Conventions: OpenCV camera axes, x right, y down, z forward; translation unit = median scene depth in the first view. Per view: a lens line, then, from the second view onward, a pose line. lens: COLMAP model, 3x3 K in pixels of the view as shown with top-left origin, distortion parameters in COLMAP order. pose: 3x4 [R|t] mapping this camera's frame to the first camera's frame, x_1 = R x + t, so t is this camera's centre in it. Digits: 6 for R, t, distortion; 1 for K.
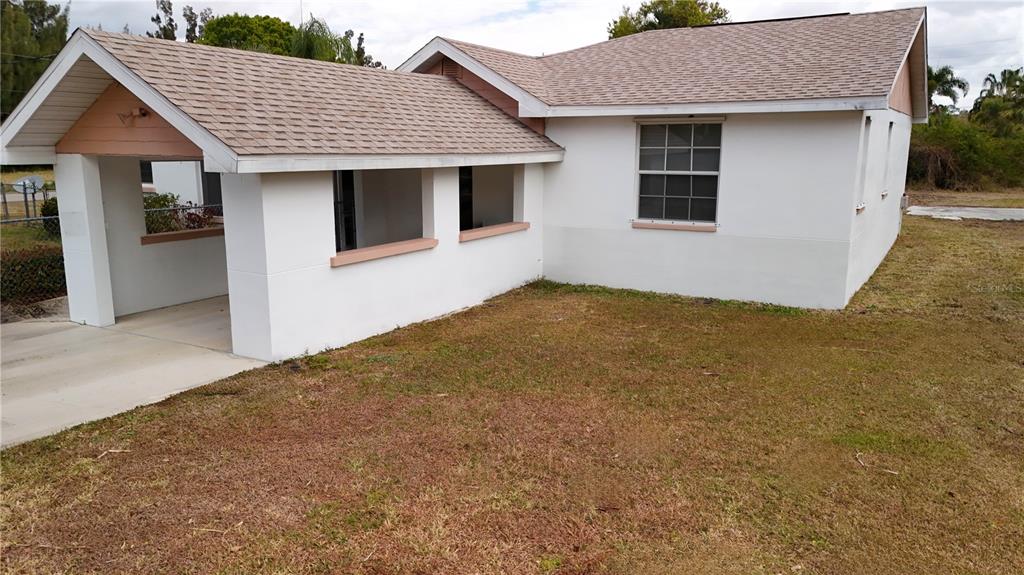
lens RADIAL K [[750.8, 0, 506.6], [0, 750.8, 286.3], [0, 0, 1]] dist [0.071225, -0.065284]
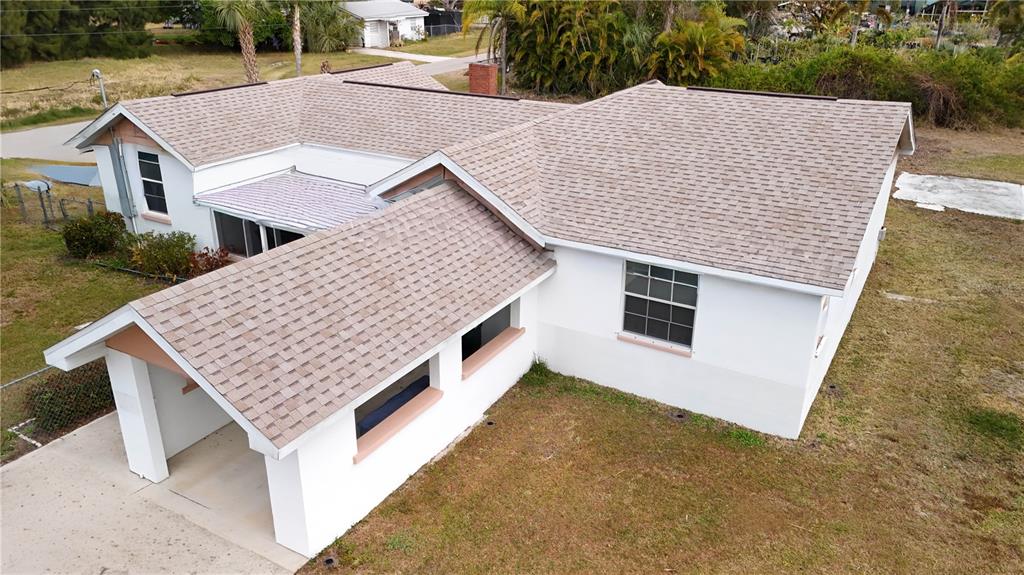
lens RADIAL K [[750.8, 0, 506.6], [0, 750.8, 286.3], [0, 0, 1]] dist [0.071225, -0.065284]
pose [[0.999994, 0.003340, 0.000659, 0.002932], [-0.003403, 0.977490, 0.210955, -0.388950], [0.000060, -0.210956, 0.977496, -0.067104]]
